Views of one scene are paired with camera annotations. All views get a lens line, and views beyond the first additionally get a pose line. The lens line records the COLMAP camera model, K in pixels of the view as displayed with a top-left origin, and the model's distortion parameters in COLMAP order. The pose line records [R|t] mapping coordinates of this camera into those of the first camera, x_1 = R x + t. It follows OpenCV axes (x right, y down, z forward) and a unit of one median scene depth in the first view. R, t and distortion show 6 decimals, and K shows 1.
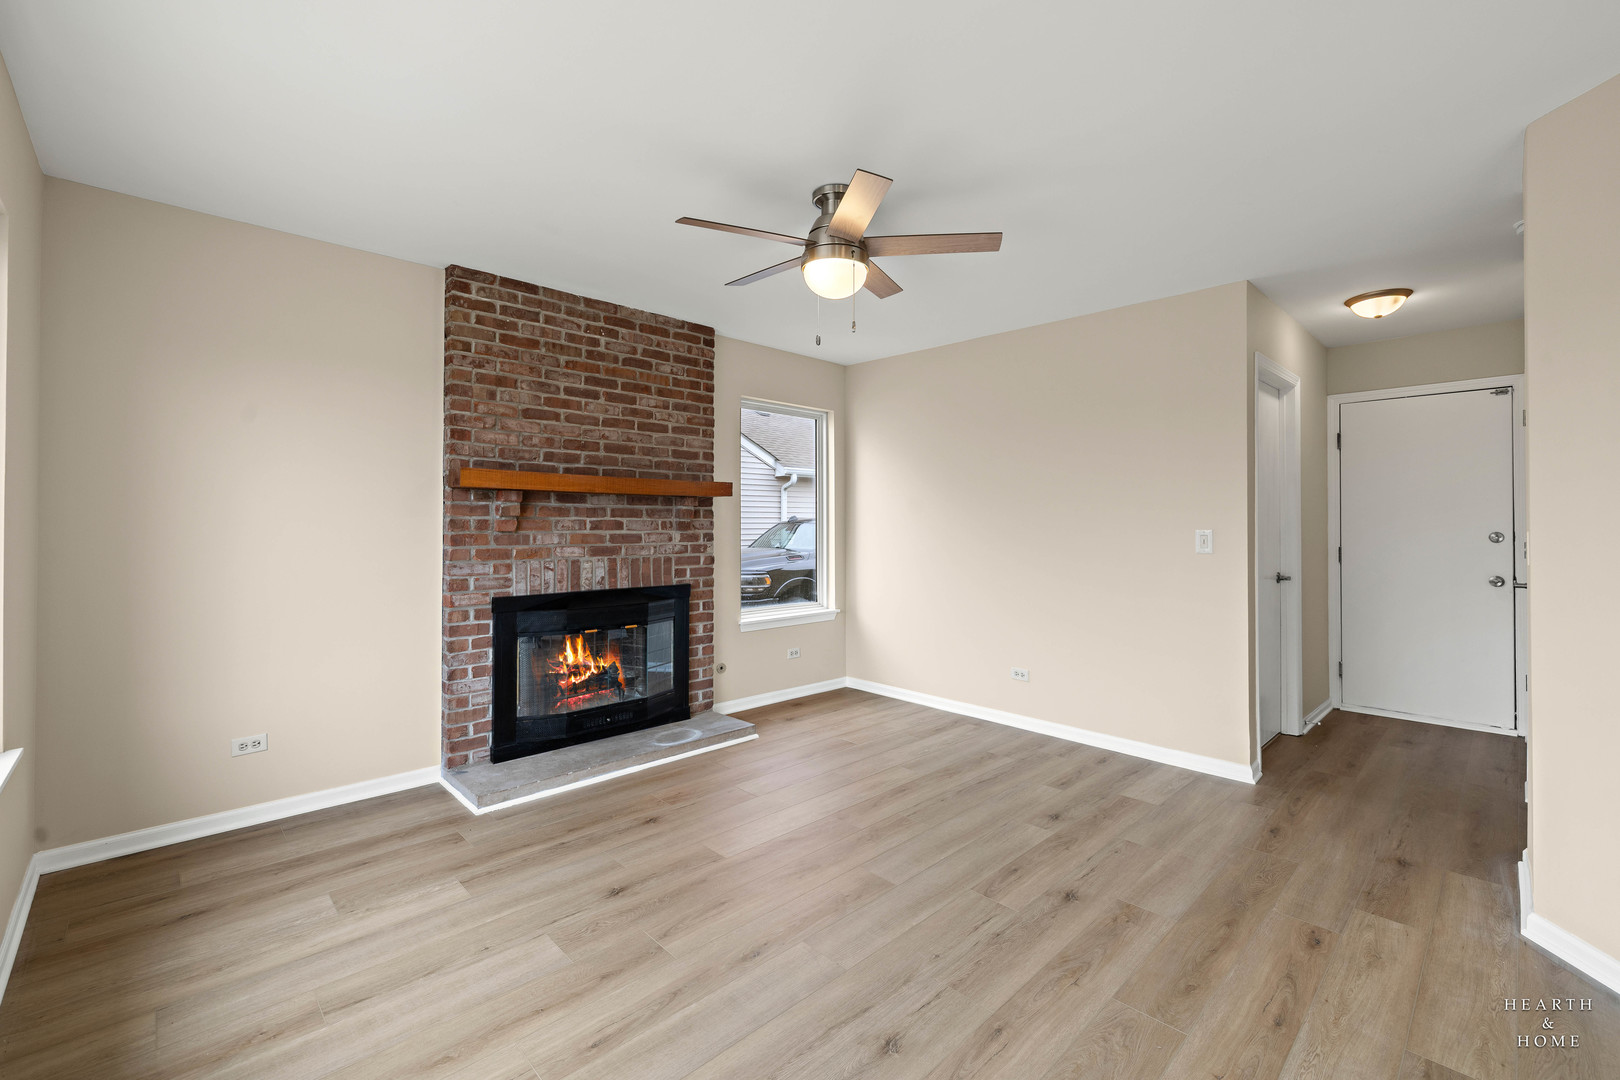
lens RADIAL K [[682.3, 0, 801.8], [0, 682.3, 522.4], [0, 0, 1]] dist [0.002384, -0.000467]
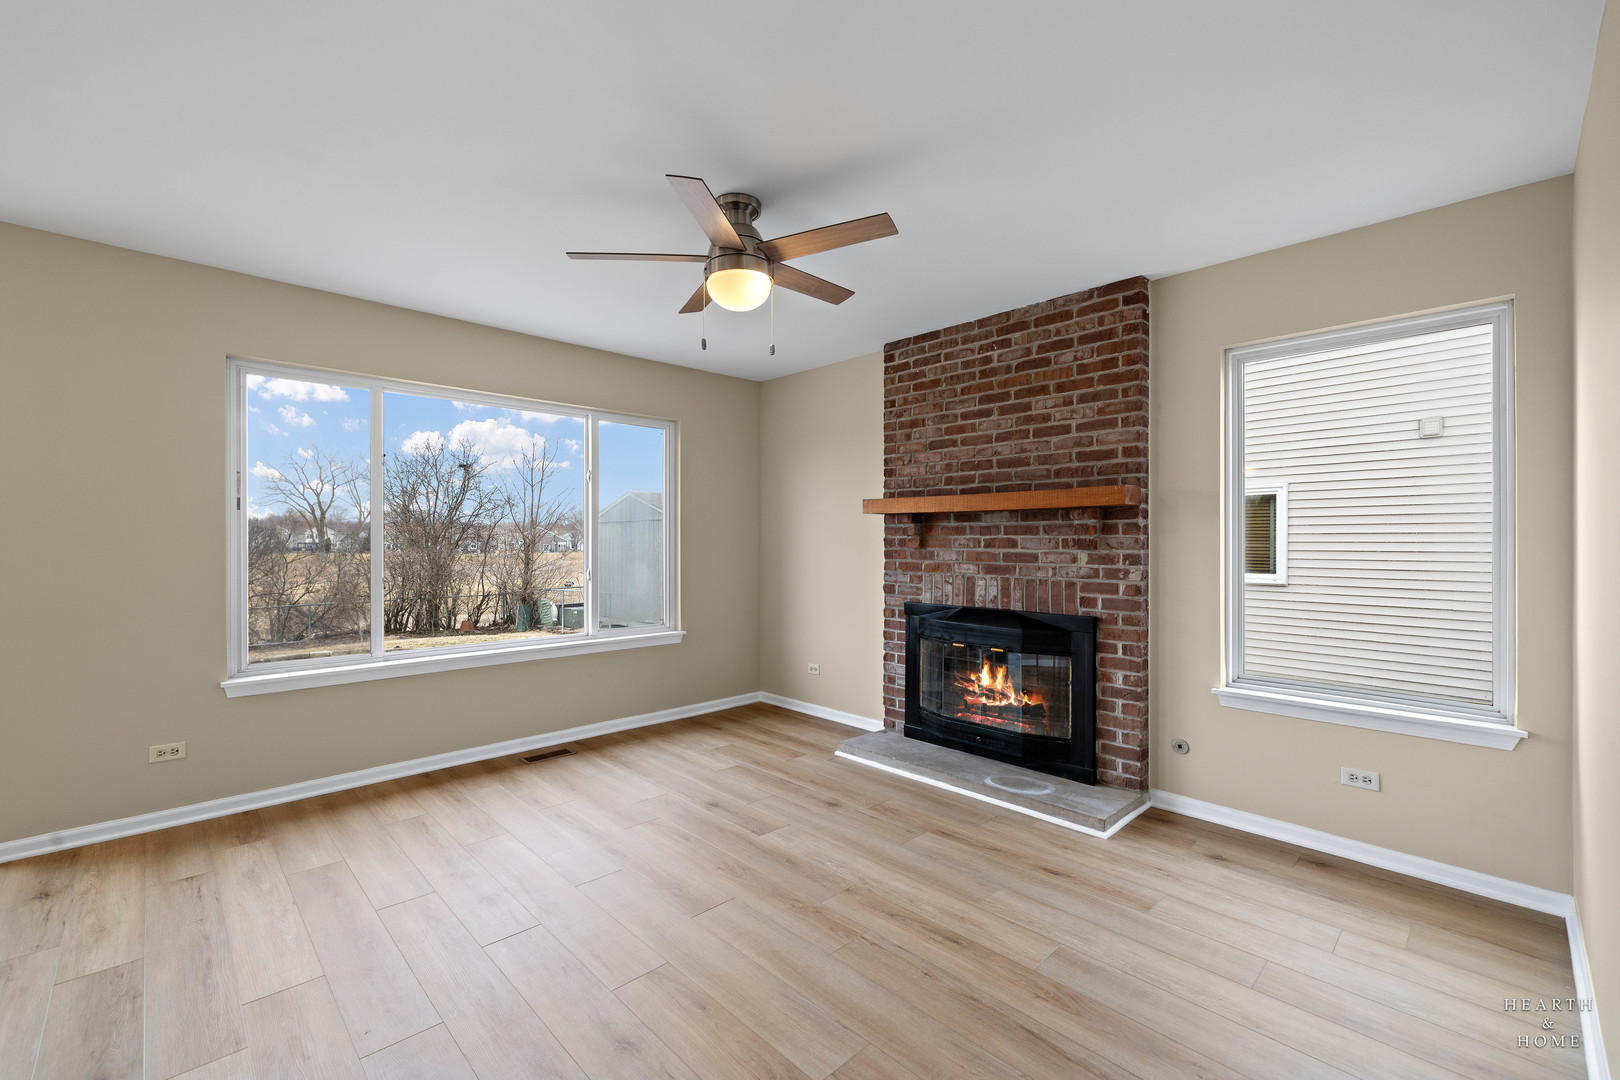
lens RADIAL K [[682.3, 0, 807.2], [0, 682.3, 543.1], [0, 0, 1]] dist [0.002384, -0.000467]
pose [[0.012739, 0.003536, -0.999913, 0.686886], [0.004777, 0.999982, 0.003597, -0.000812], [0.999907, -0.004823, 0.012722, 0.716205]]
